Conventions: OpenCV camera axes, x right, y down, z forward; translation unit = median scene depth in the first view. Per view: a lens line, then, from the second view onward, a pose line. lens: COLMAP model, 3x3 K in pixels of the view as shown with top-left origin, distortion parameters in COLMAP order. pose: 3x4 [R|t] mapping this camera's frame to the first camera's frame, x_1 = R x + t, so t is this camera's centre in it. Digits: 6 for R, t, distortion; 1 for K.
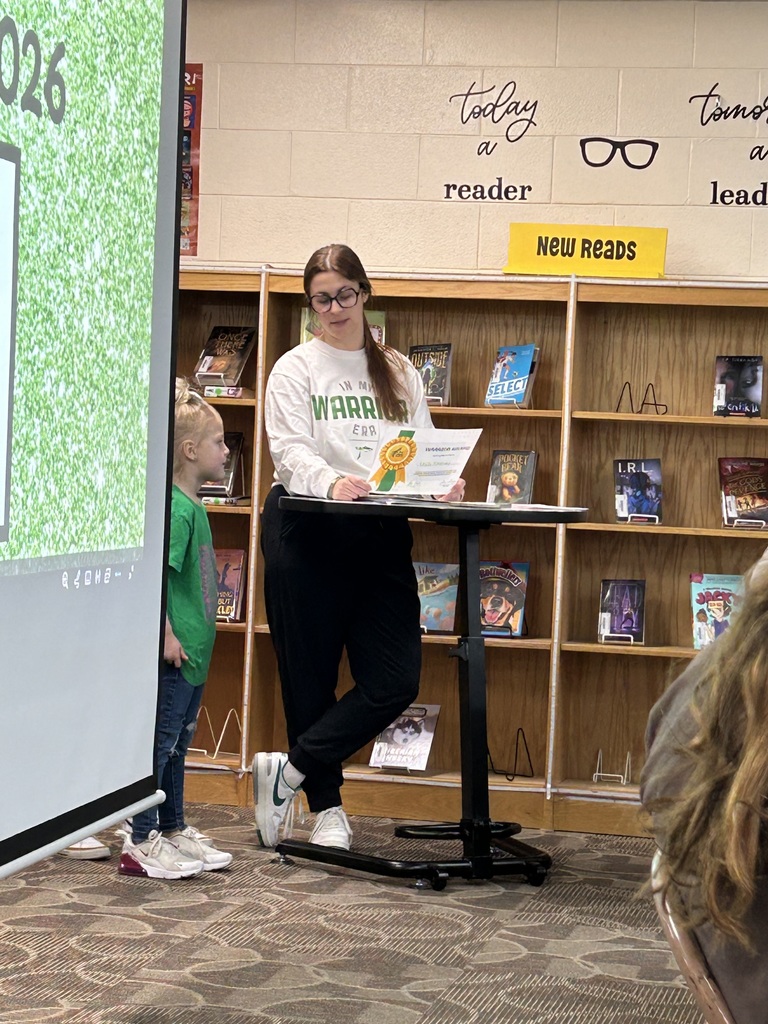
lens RADIAL K [[2625.9, 0, 387.4], [0, 2625.9, 538.4], [0, 0, 1]] dist [0.159105, 0.012040]
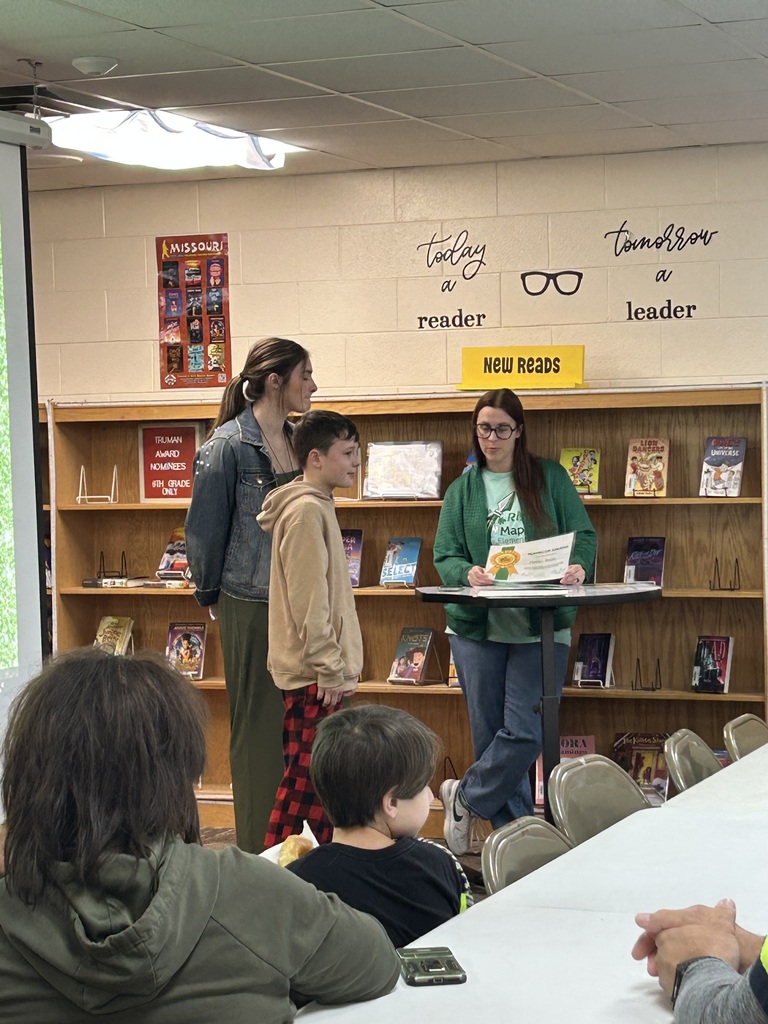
lens RADIAL K [[2384.4, 0, 384.0], [0, 2384.4, 512.0], [0, 0, 1]] dist [0.214908, -0.593510]
pose [[0.982540, -0.058399, -0.176647, 0.204908], [0.057561, 0.998293, -0.009868, -0.034821], [0.176922, -0.000472, 0.984225, -0.103204]]
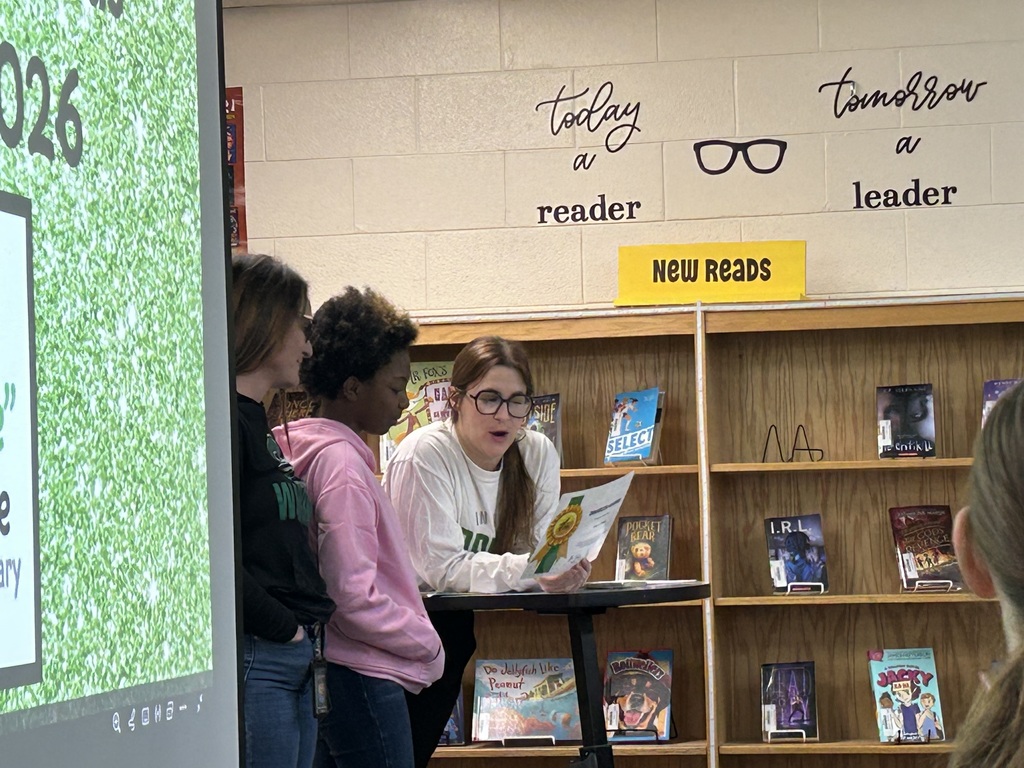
lens RADIAL K [[3033.4, 0, 485.3], [0, 3033.4, 380.5], [0, 0, 1]] dist [0.127641, 1.647293]
pose [[0.997543, -0.069859, 0.005282, -0.004109], [0.070058, 0.994491, -0.077971, -0.004604], [0.000194, 0.078150, 0.996942, 0.035583]]
